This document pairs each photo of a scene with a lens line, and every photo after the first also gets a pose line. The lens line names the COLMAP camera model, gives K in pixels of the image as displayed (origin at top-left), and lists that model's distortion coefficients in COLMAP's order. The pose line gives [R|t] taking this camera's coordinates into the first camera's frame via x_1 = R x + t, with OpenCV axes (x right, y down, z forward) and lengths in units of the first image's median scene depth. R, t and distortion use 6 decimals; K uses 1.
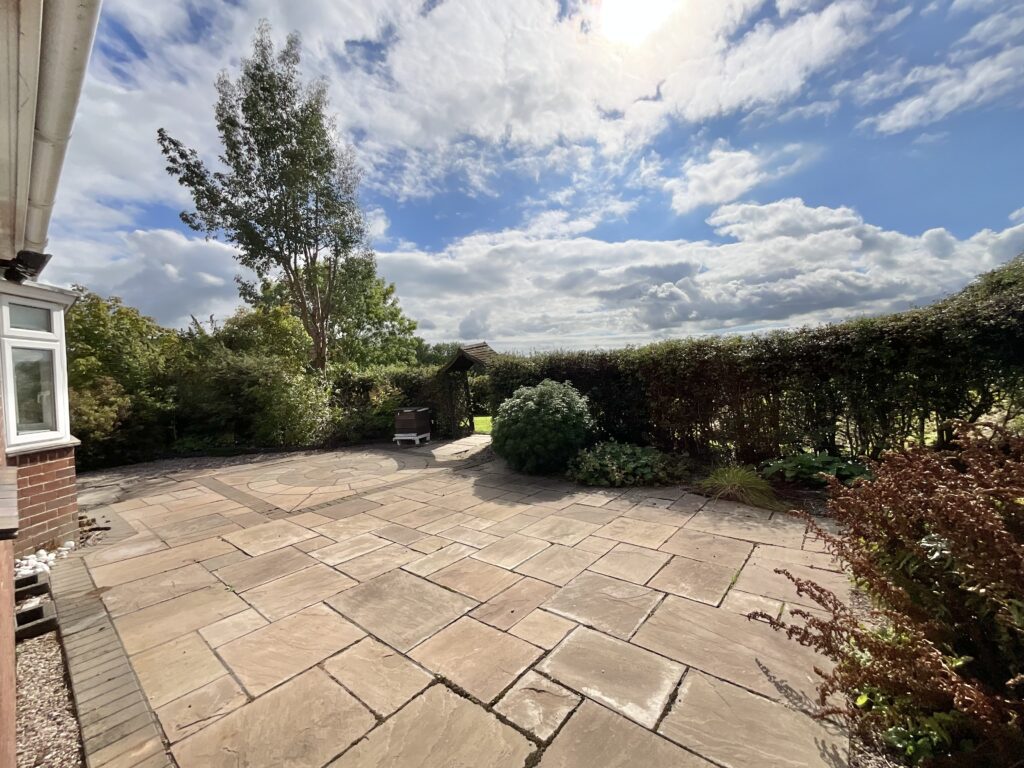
lens RADIAL K [[414.9, 0, 510.8], [0, 414.9, 387.4], [0, 0, 1]] dist [-0.001932, 0.000478]
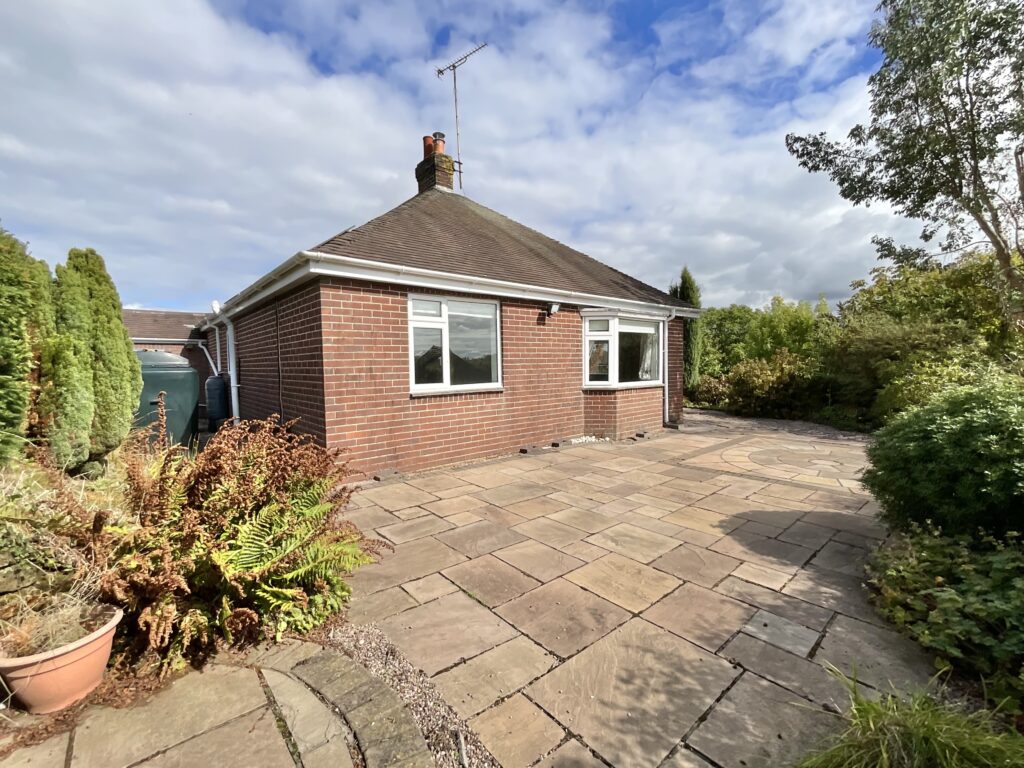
lens RADIAL K [[442.2, 0, 510.9], [0, 442.2, 384.2], [0, 0, 1]] dist [-0.000380, -0.000013]
pose [[-0.172823, 0.088793, -0.980942, 0.955615], [-0.009039, 0.995743, 0.091725, -0.064102], [0.984911, 0.024720, -0.171285, 0.818477]]
